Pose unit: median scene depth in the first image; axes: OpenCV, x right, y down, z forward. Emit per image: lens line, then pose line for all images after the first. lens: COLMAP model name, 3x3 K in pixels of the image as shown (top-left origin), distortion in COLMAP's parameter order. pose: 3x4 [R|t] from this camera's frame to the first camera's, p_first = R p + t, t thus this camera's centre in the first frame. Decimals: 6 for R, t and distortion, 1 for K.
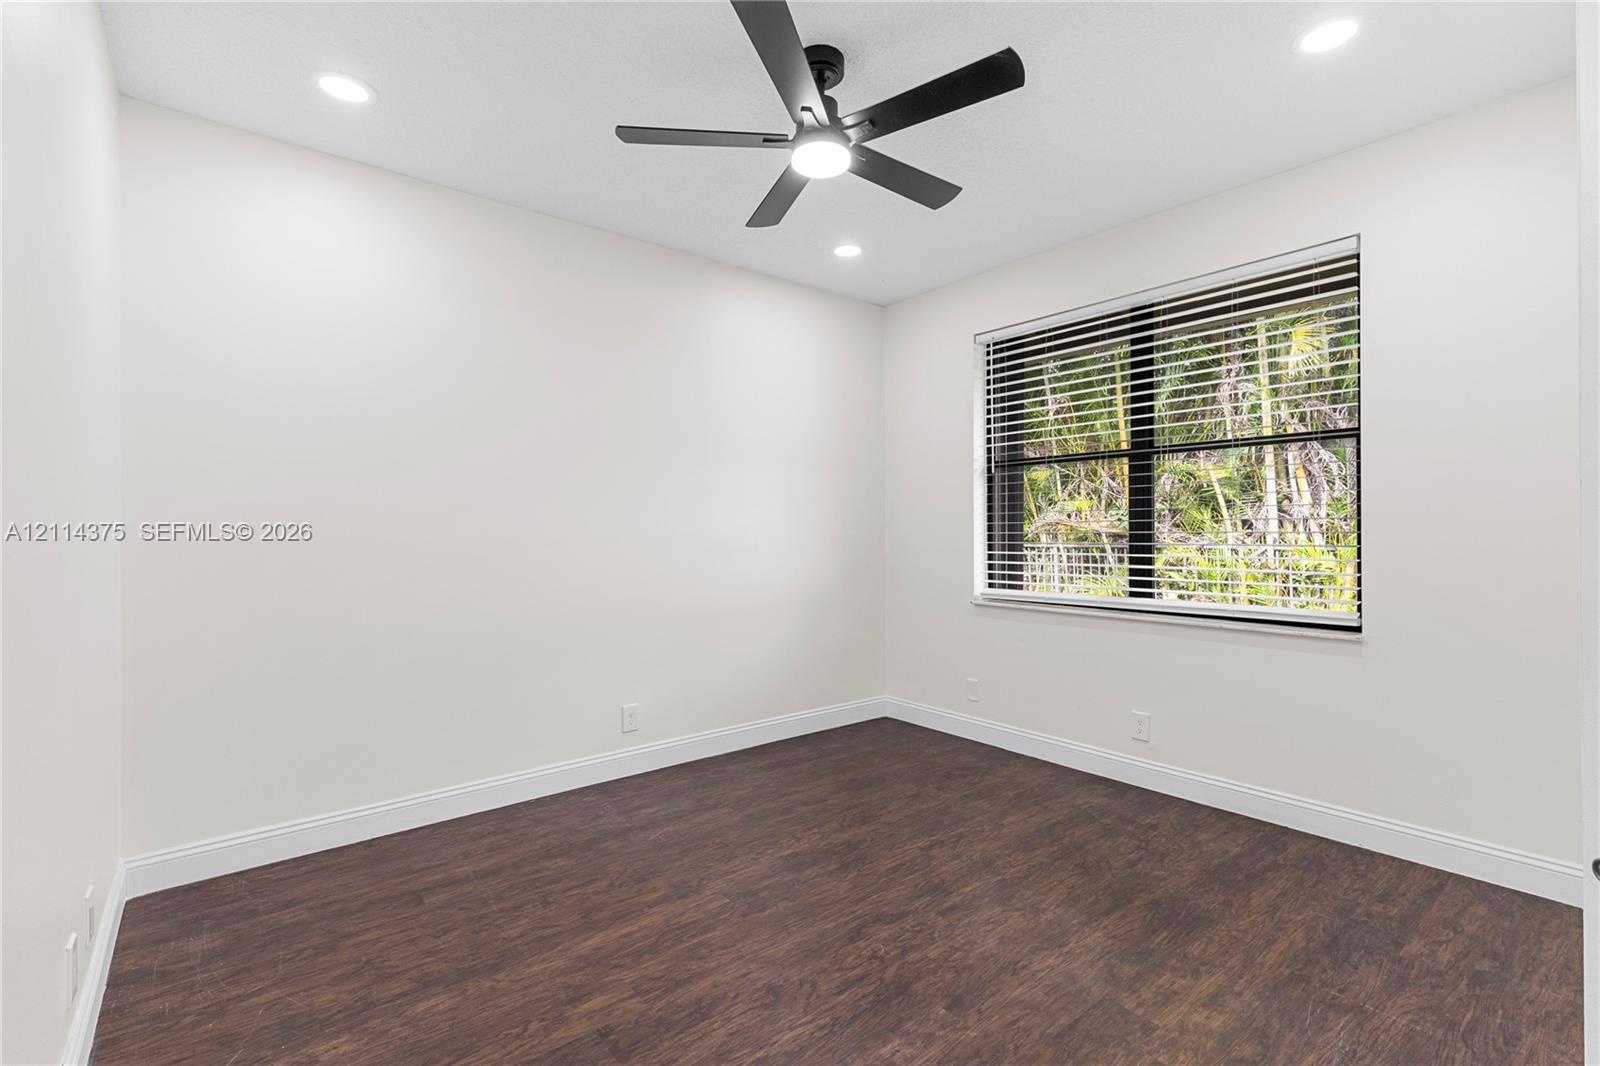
lens RADIAL K [[720.7, 0, 799.7], [0, 720.7, 528.0], [0, 0, 1]] dist [0.021459, -0.000104]
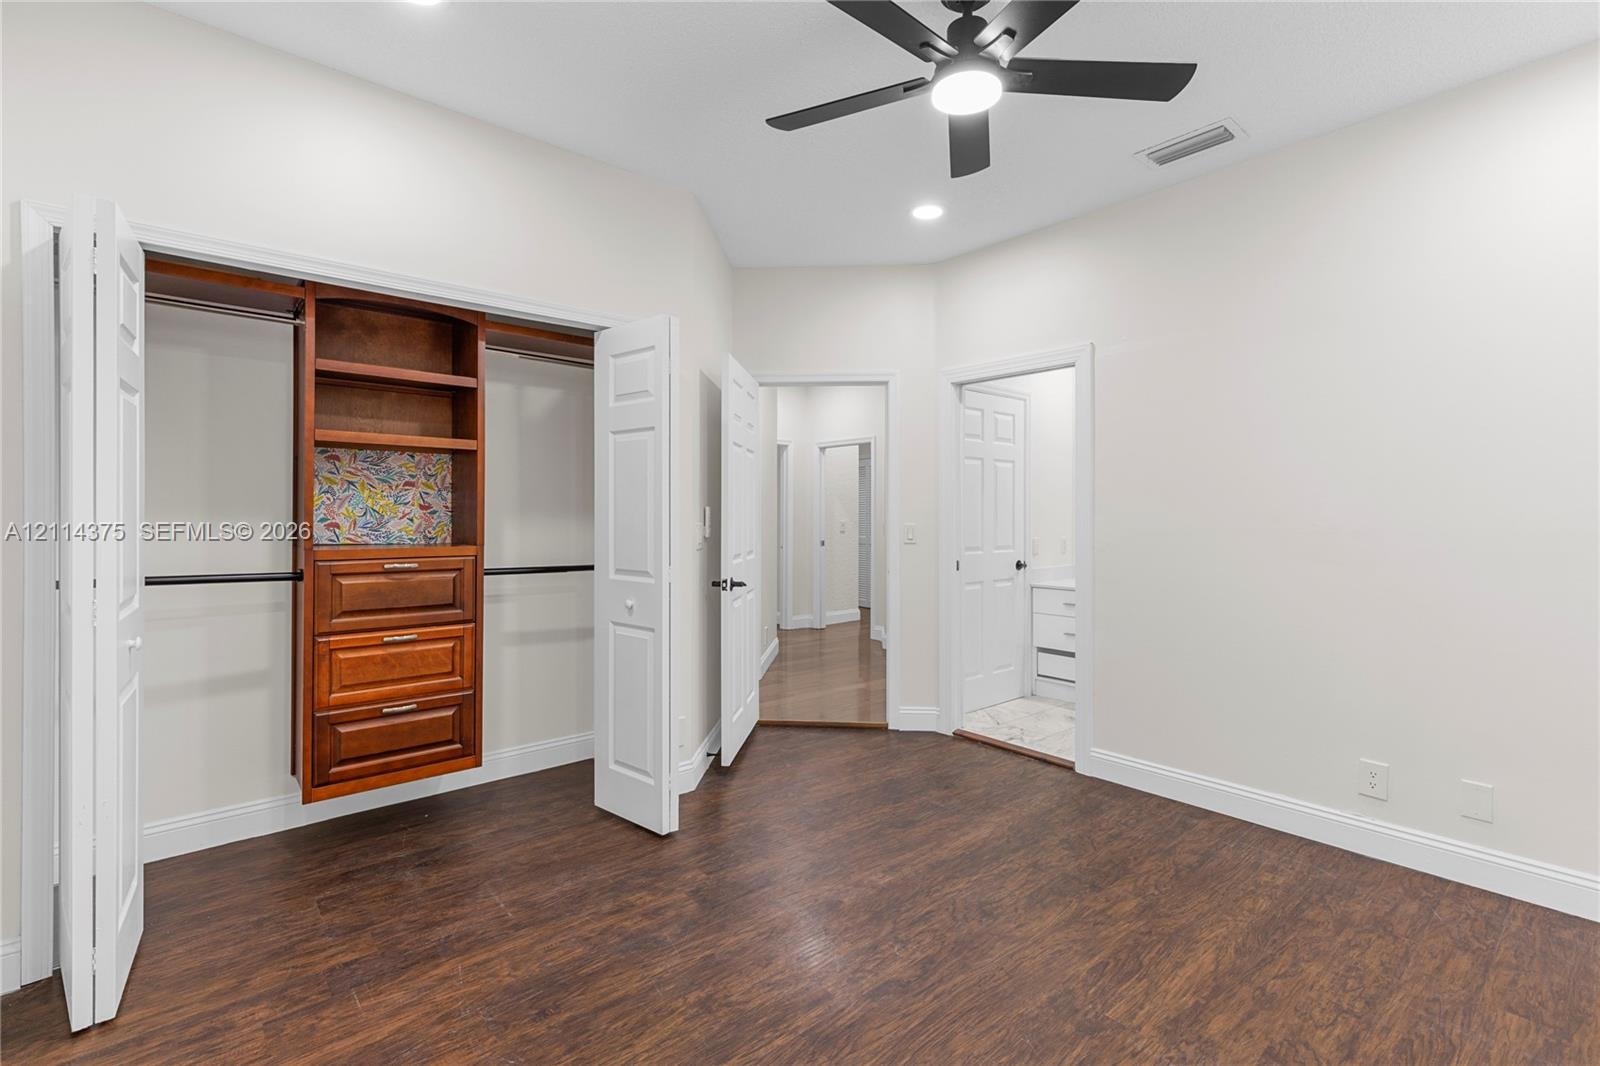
lens RADIAL K [[720.7, 0, 799.9], [0, 720.7, 524.7], [0, 0, 1]] dist [0.021459, -0.000104]
pose [[-0.999601, 0.003327, -0.028045, 0.270590], [0.003072, 0.999954, 0.009137, 0.000887], [0.028074, 0.009047, -0.999565, 1.976622]]
